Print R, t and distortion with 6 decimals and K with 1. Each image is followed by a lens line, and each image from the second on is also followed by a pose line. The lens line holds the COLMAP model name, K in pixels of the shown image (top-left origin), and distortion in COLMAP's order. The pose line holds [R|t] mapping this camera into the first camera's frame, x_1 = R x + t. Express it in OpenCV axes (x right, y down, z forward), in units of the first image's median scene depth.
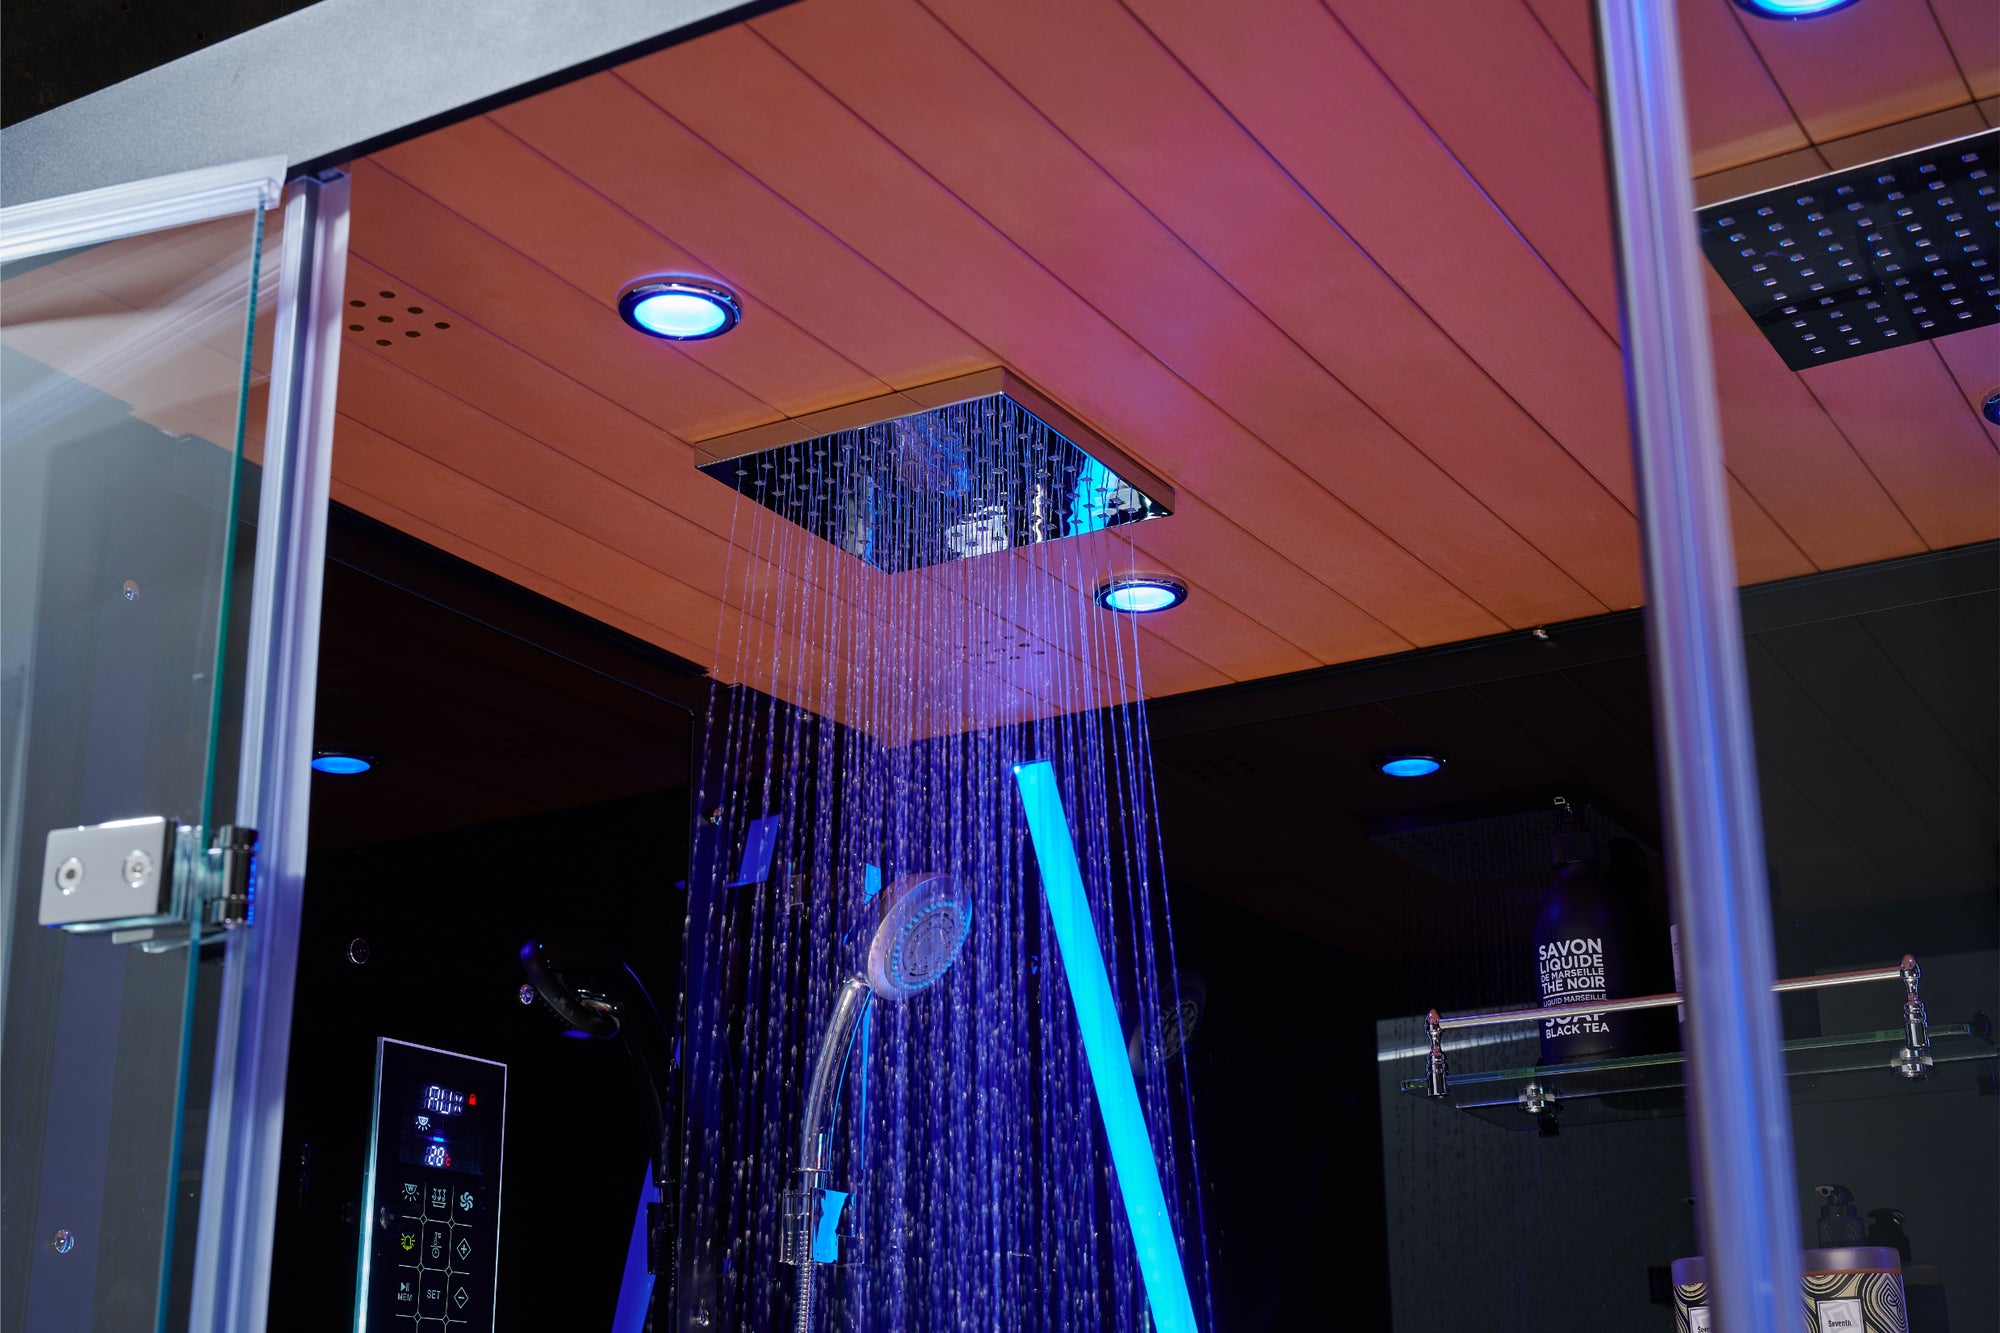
lens RADIAL K [[2750.1, 0, 1000.0], [0, 2750.1, 666.5], [0, 0, 1]] dist [0.009288, 0.012392]
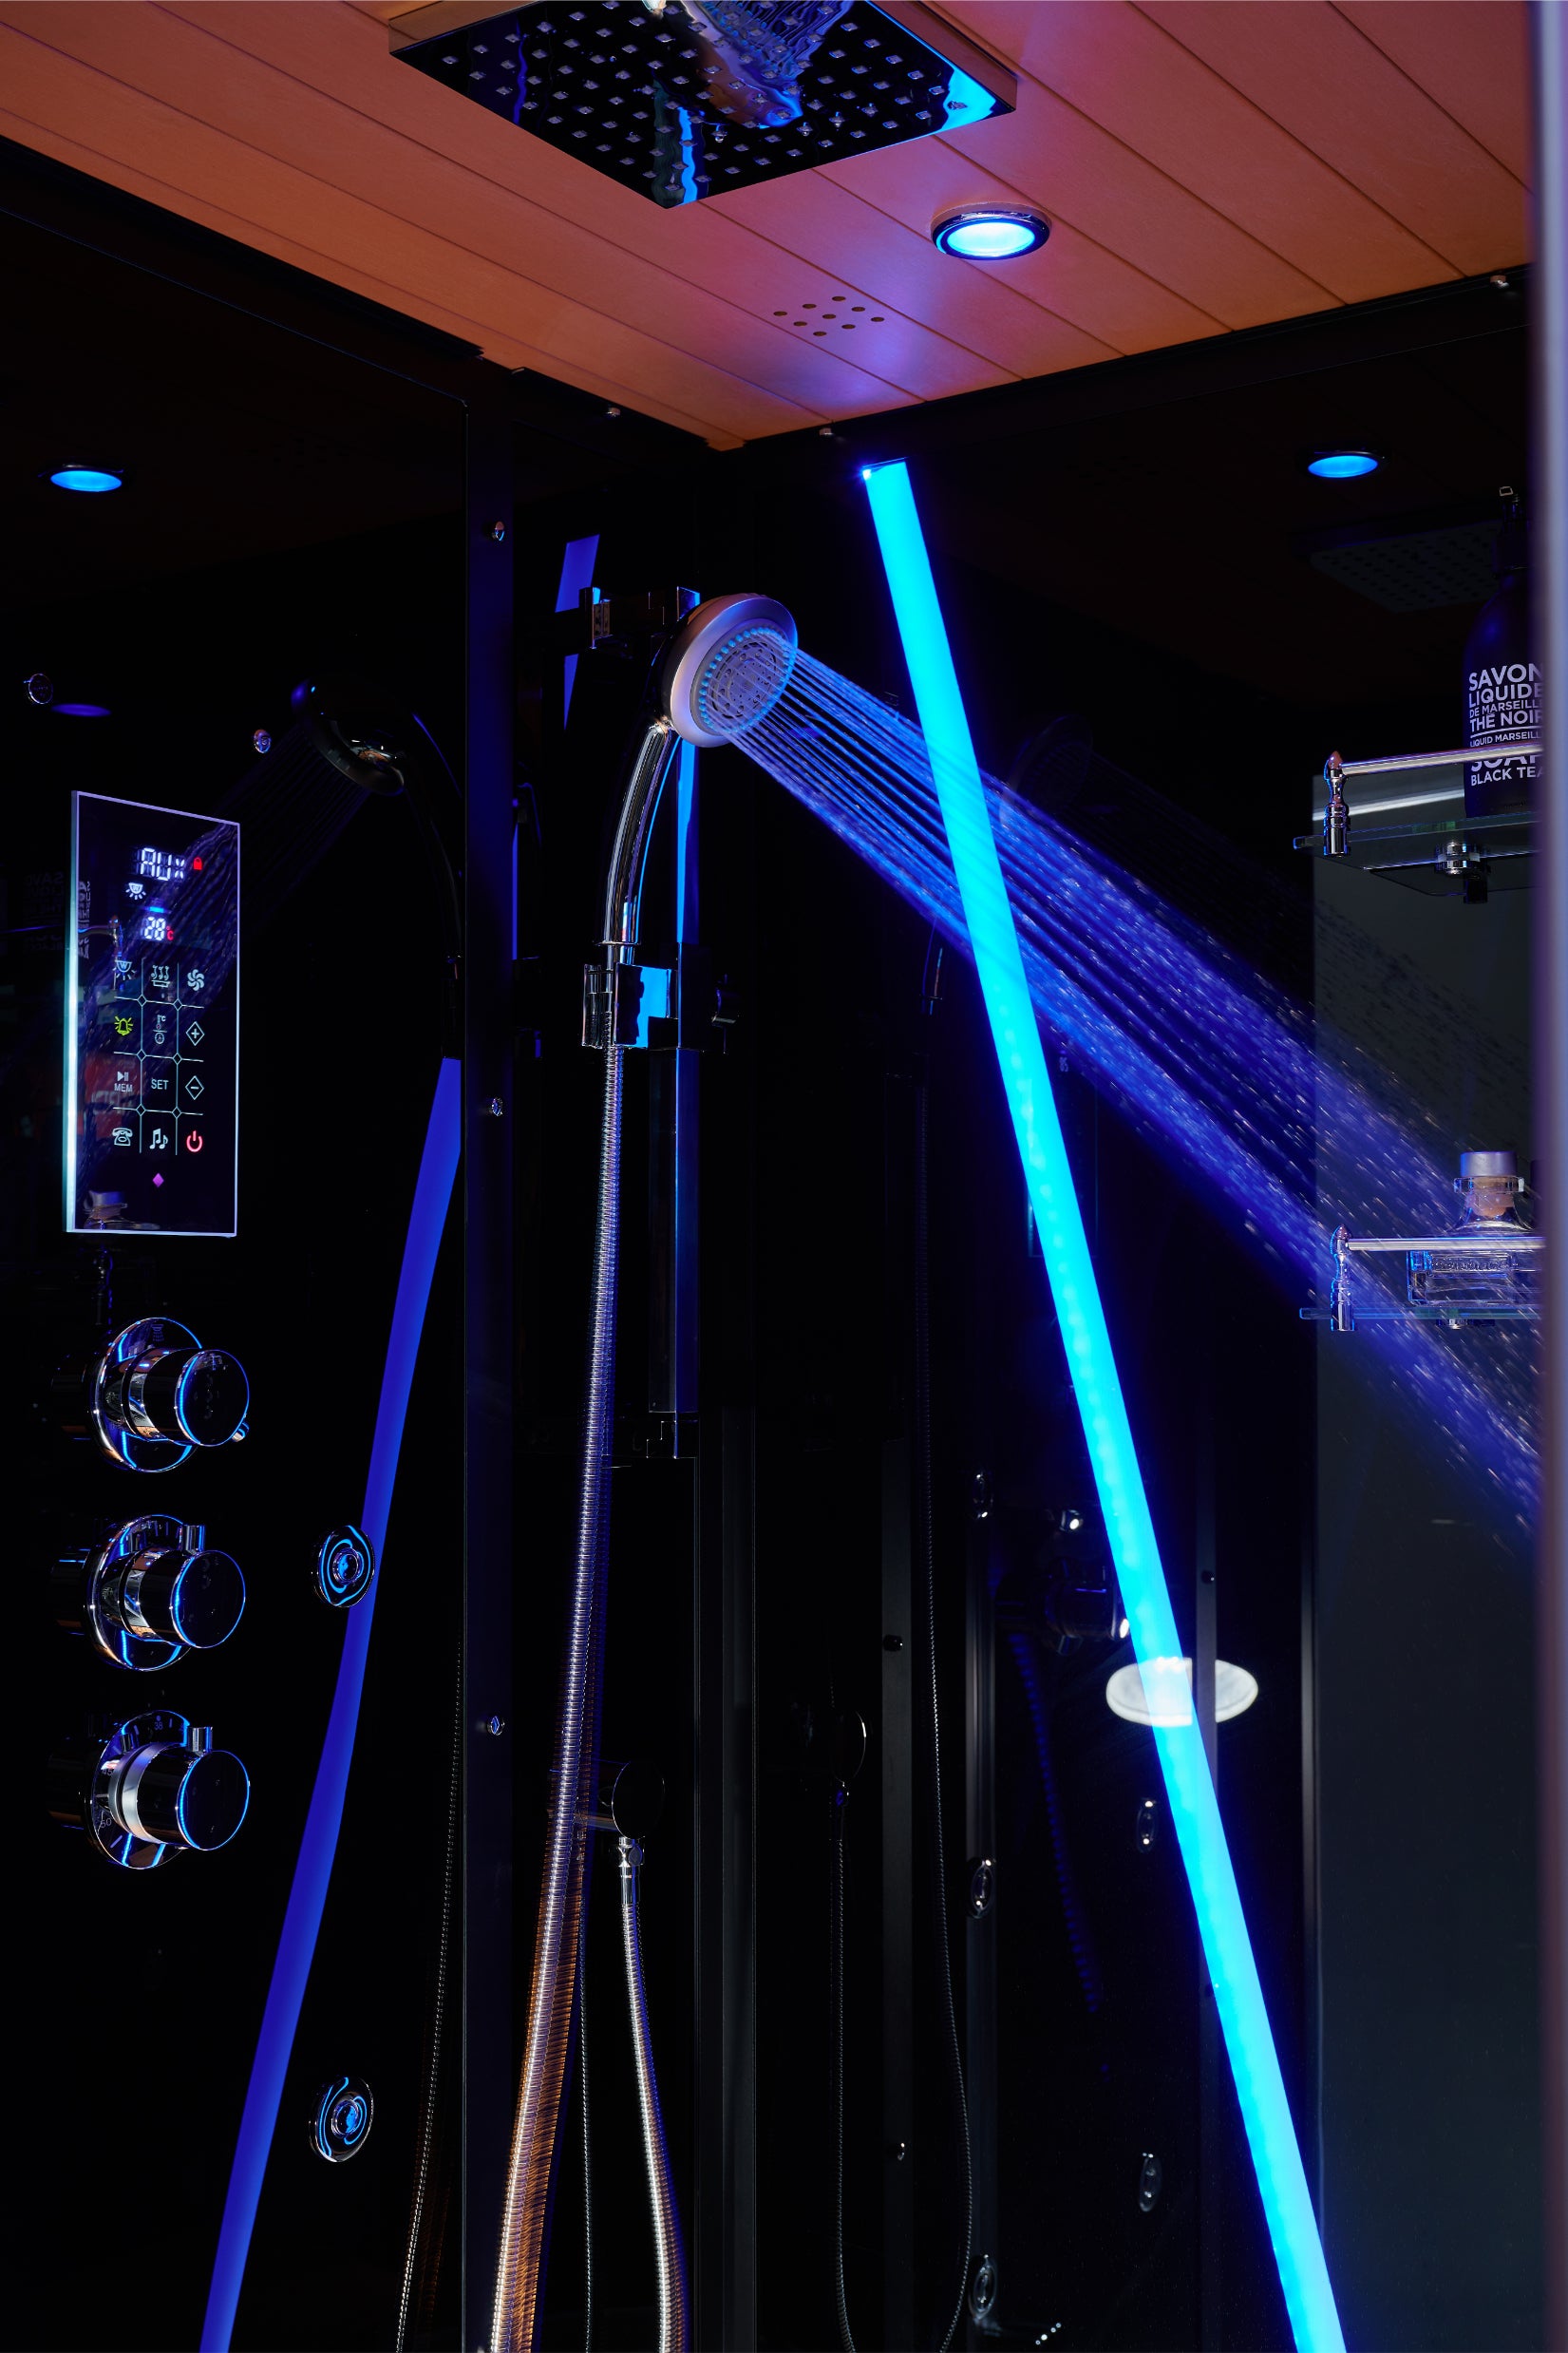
lens RADIAL K [[2734.7, 0, 778.4], [0, 2734.7, 1233.1], [0, 0, 1]] dist [0.004390, -0.015568]
pose [[0.996866, 0.006495, -0.078844, 0.055619], [0.016110, 0.959075, 0.282694, 0.027524], [0.077453, -0.283078, 0.955964, 0.153710]]
